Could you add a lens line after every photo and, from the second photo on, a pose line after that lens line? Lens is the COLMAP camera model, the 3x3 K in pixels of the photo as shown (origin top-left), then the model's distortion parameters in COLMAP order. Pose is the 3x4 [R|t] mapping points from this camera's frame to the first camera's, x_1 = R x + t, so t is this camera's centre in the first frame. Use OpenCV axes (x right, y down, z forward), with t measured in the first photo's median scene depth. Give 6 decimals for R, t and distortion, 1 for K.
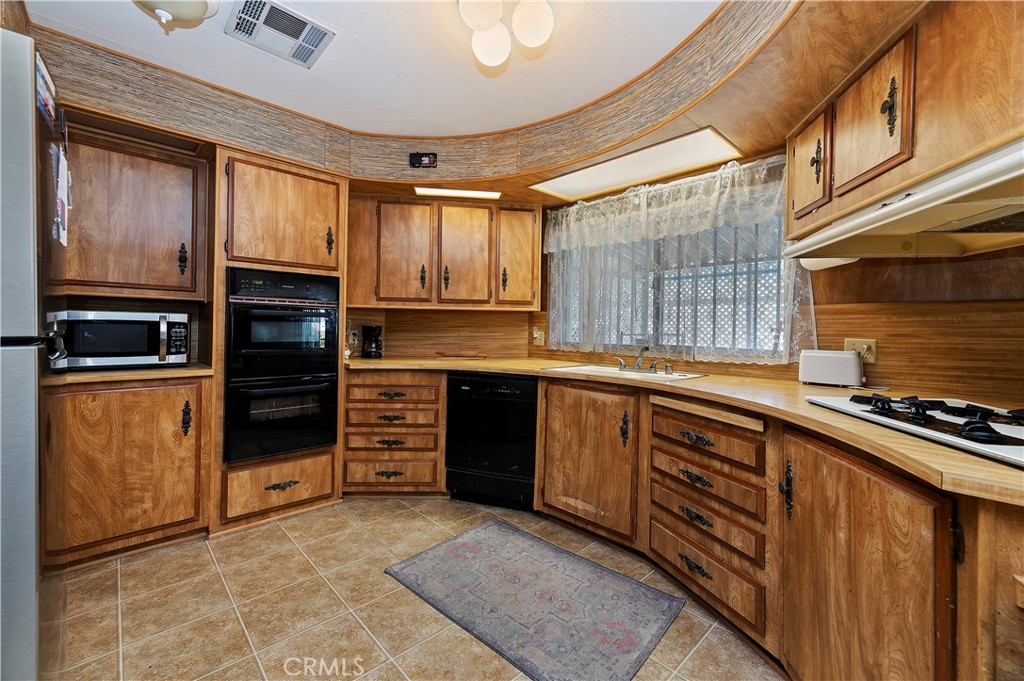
lens RADIAL K [[387.2, 0, 476.0], [0, 387.2, 326.3], [0, 0, 1]] dist [0.005745, -0.000238]
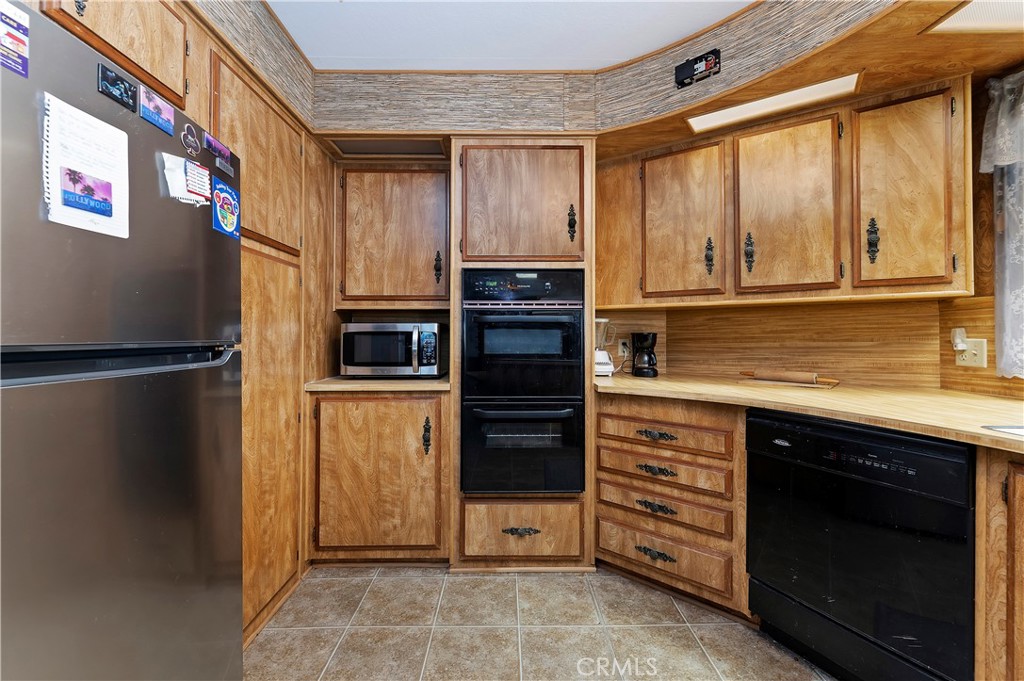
lens RADIAL K [[387.2, 0, 554.4], [0, 387.2, 328.4], [0, 0, 1]] dist [0.005745, -0.000238]
pose [[0.796332, -0.023864, -0.604389, 0.055452], [0.015058, 0.999694, -0.019631, 0.003163], [0.604672, 0.006532, 0.796448, 0.389033]]
